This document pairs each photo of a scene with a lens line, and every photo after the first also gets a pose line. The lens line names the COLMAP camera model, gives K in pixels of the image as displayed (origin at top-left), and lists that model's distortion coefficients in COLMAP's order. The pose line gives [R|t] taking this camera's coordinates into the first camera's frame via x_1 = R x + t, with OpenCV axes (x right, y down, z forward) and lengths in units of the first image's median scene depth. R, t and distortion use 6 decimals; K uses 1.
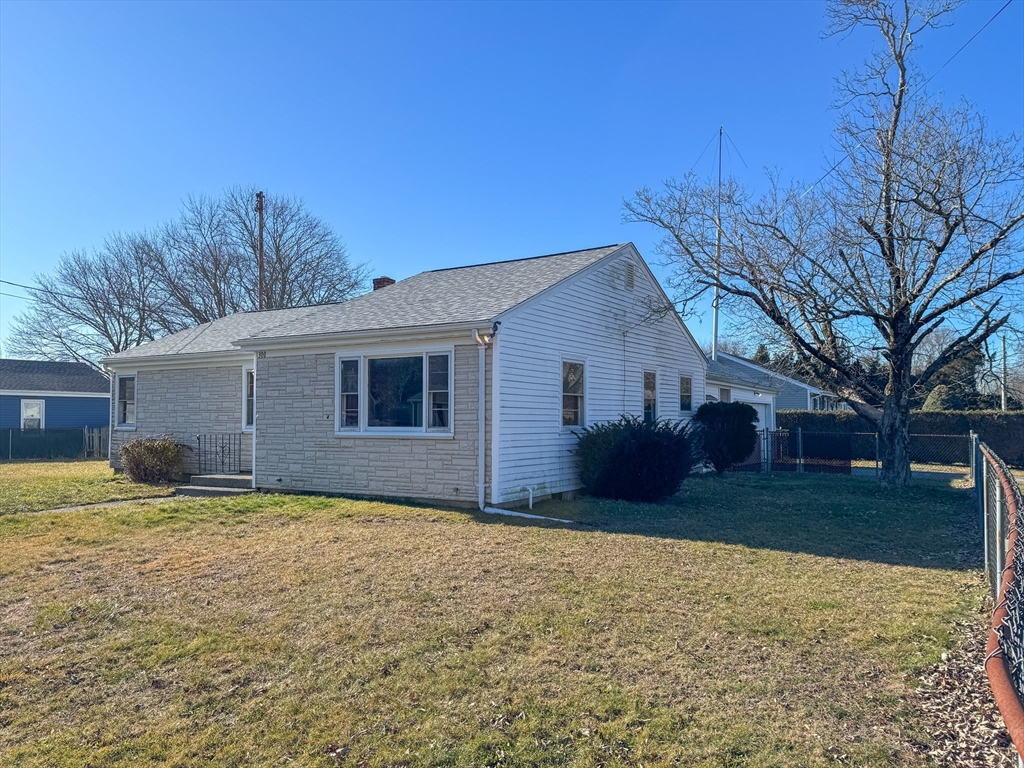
lens RADIAL K [[745.3, 0, 512.0], [0, 745.3, 384.0], [0, 0, 1]] dist [0.089954, -0.113248]
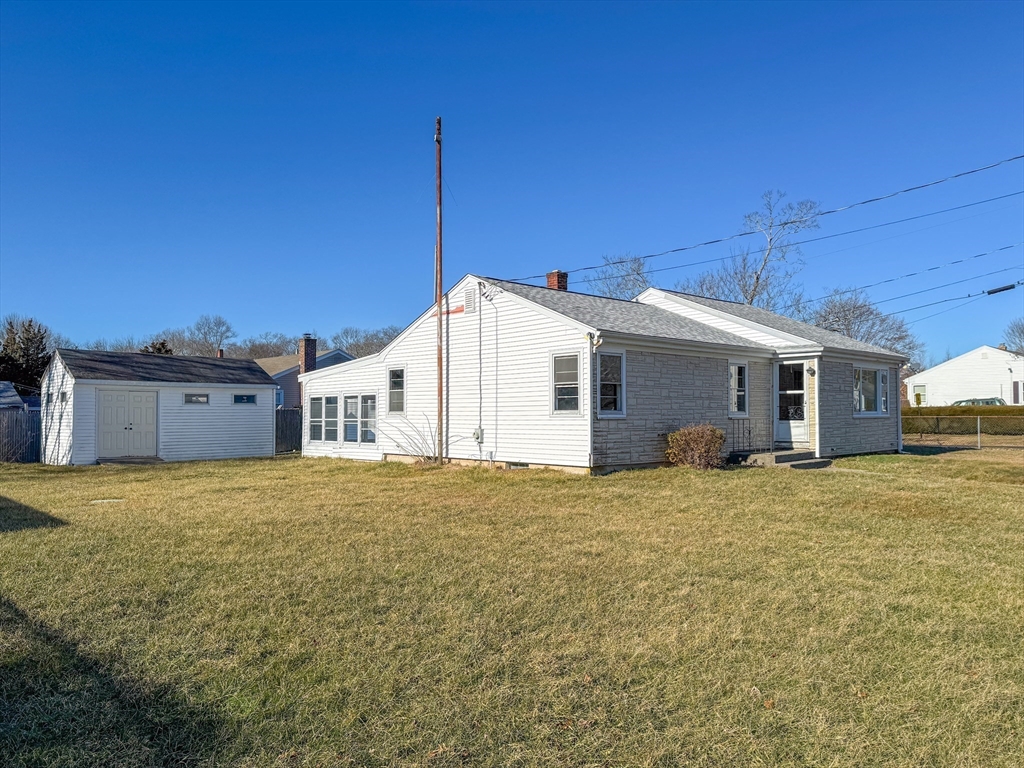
lens RADIAL K [[745.3, 0, 512.0], [0, 745.3, 384.0], [0, 0, 1]] dist [0.089954, -0.113248]
pose [[0.246973, 0.025086, 0.968698, -1.936033], [-0.048931, 0.998712, -0.013388, 0.056250], [-0.967786, -0.044092, 0.247882, 1.308600]]
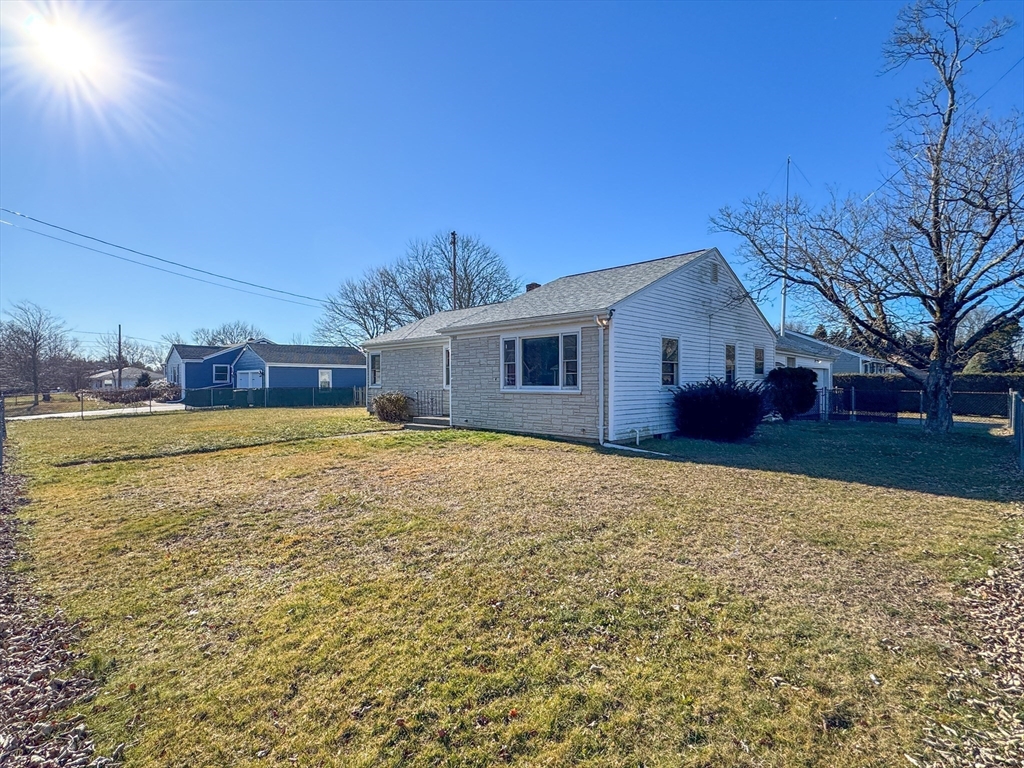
lens RADIAL K [[510.4, 0, 506.9], [0, 510.4, 380.8], [0, 0, 1]] dist [-0.003151, 0.001055]
pose [[0.973834, -0.002501, -0.227245, 0.004161], [0.012255, 0.999062, 0.041521, 0.006157], [0.226928, -0.043219, 0.972952, 0.025897]]
